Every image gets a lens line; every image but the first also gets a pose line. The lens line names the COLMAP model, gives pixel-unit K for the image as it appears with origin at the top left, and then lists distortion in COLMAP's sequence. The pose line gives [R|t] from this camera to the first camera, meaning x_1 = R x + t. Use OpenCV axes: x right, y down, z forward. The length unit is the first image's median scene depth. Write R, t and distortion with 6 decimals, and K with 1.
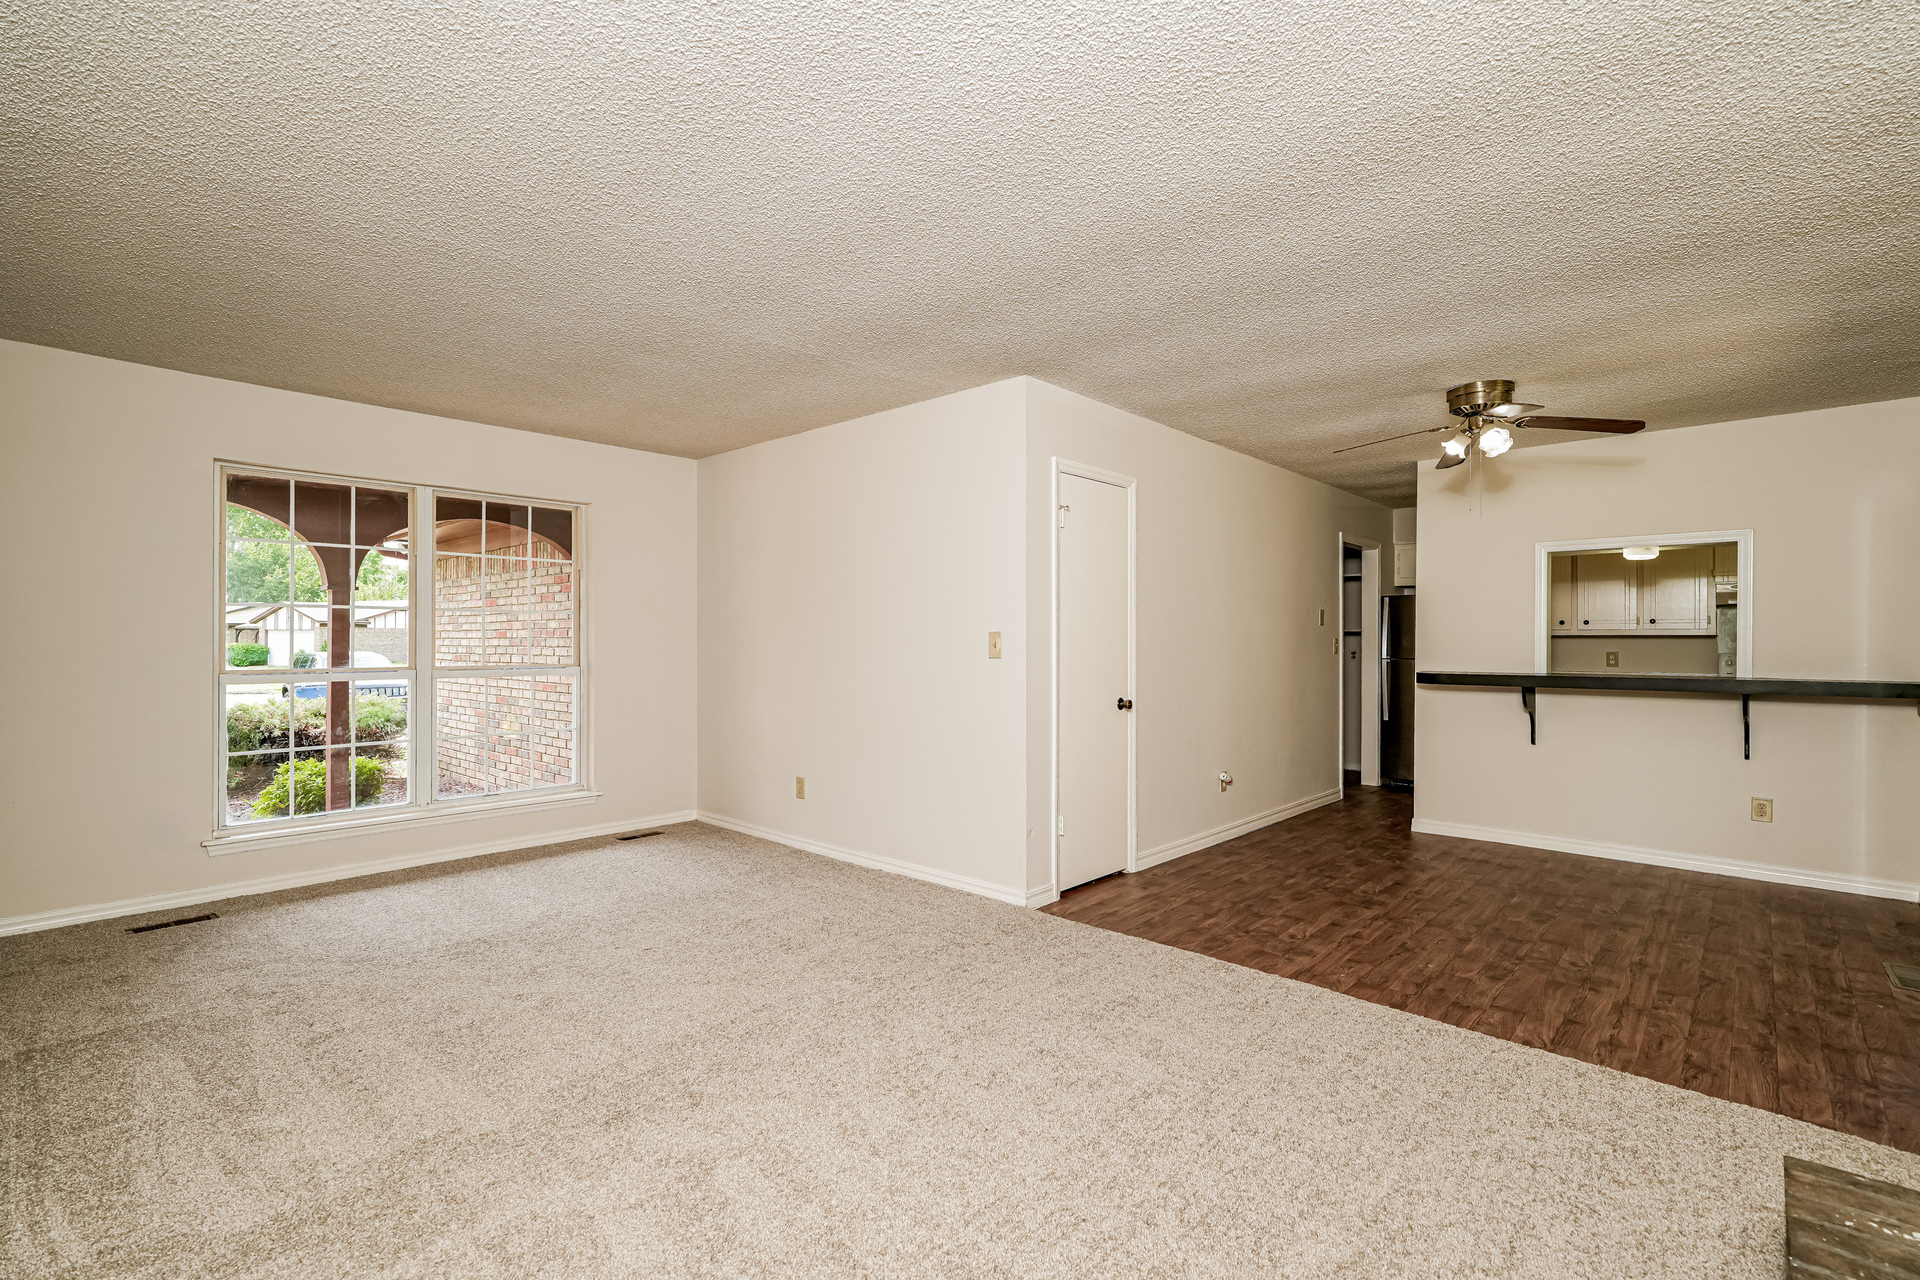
lens RADIAL K [[898.6, 0, 954.9], [0, 898.6, 635.0], [0, 0, 1]] dist [0.007265, 0.001997]
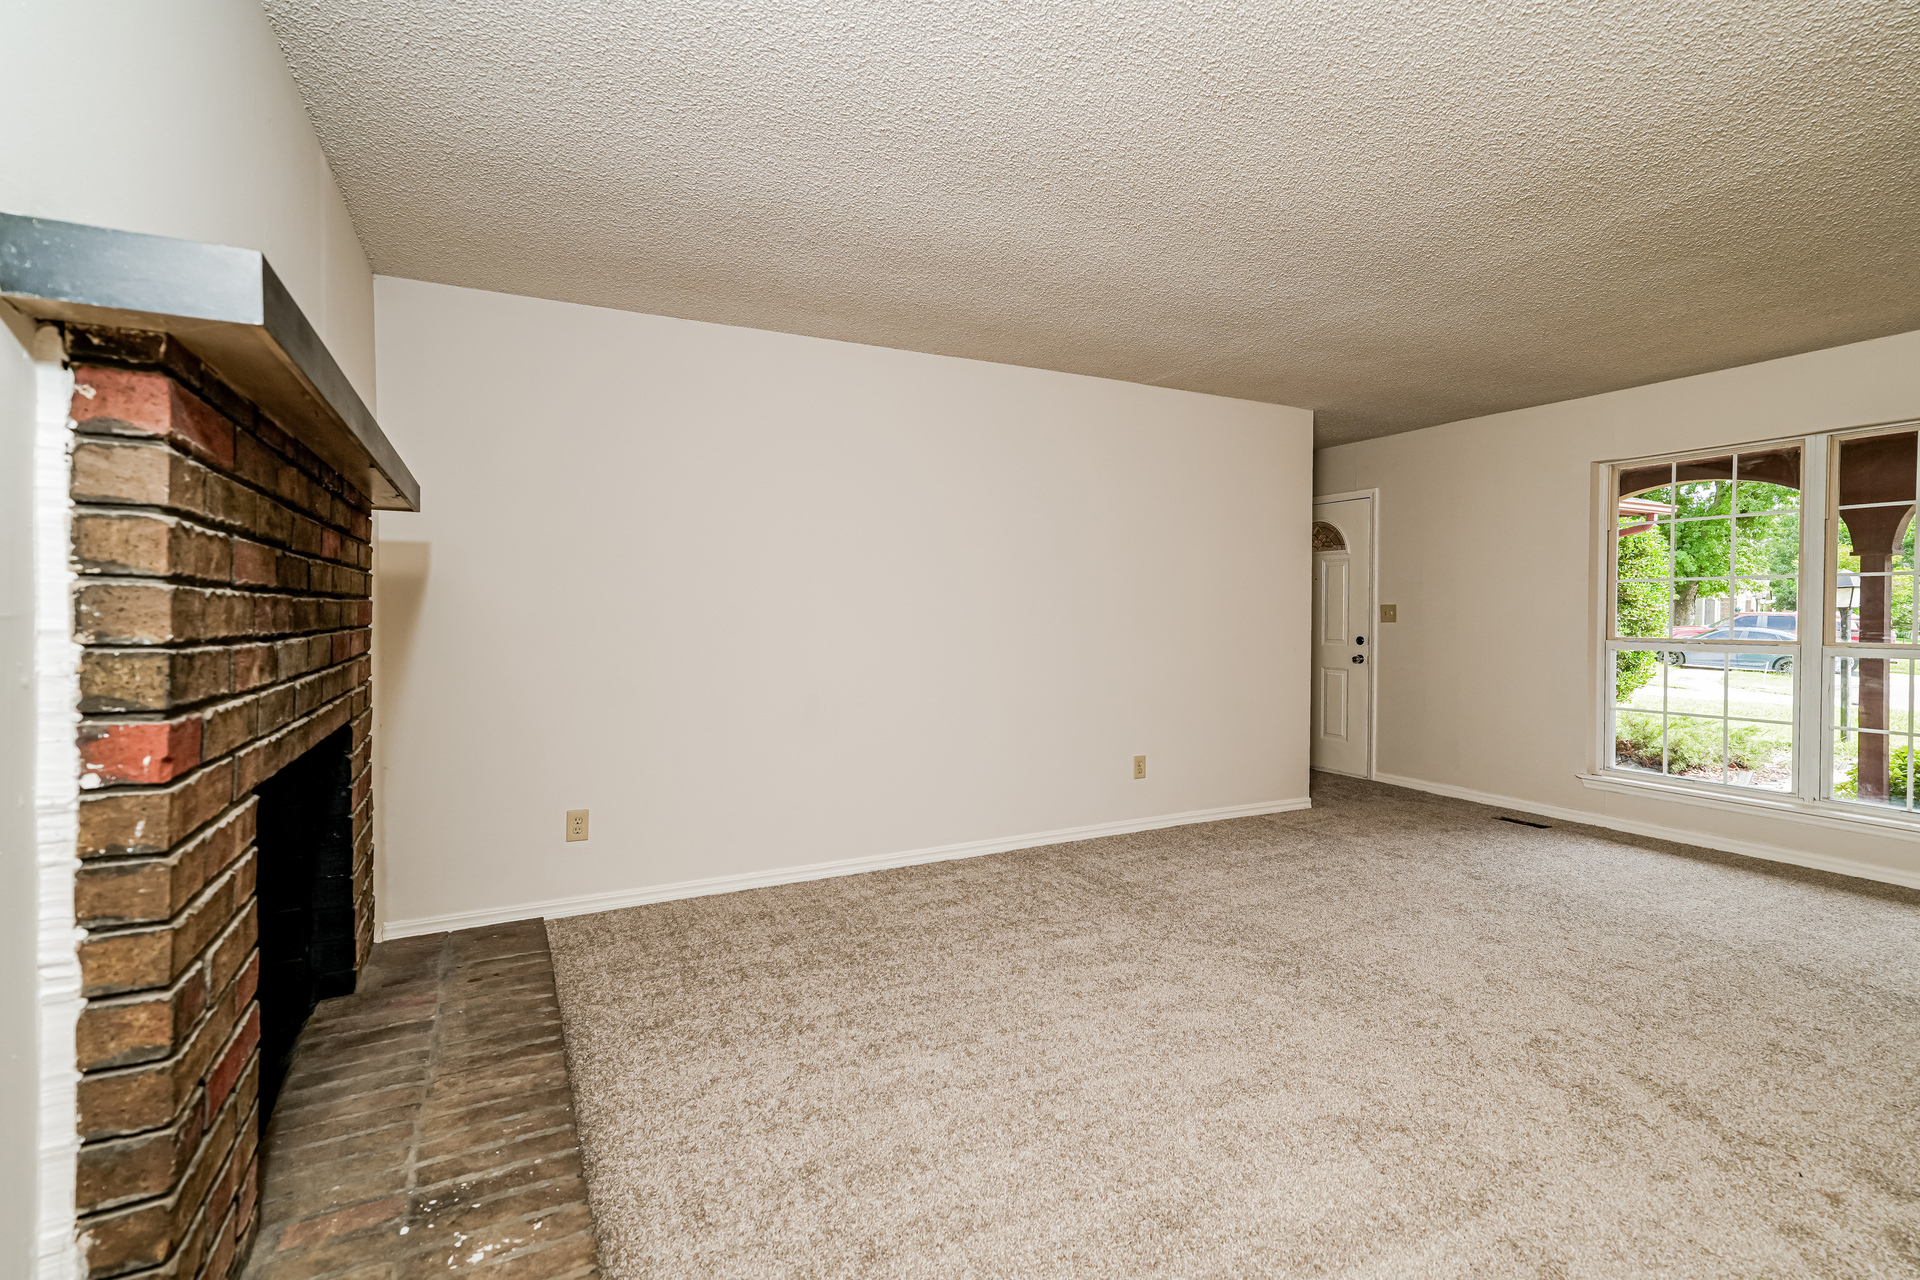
lens RADIAL K [[898.6, 0, 959.5], [0, 898.6, 628.5], [0, 0, 1]] dist [0.007265, 0.001997]
pose [[-0.373519, 0.016888, -0.927469, 1.102635], [0.011195, 0.999844, 0.013697, -0.000155], [0.927555, -0.005267, -0.373650, 1.158050]]
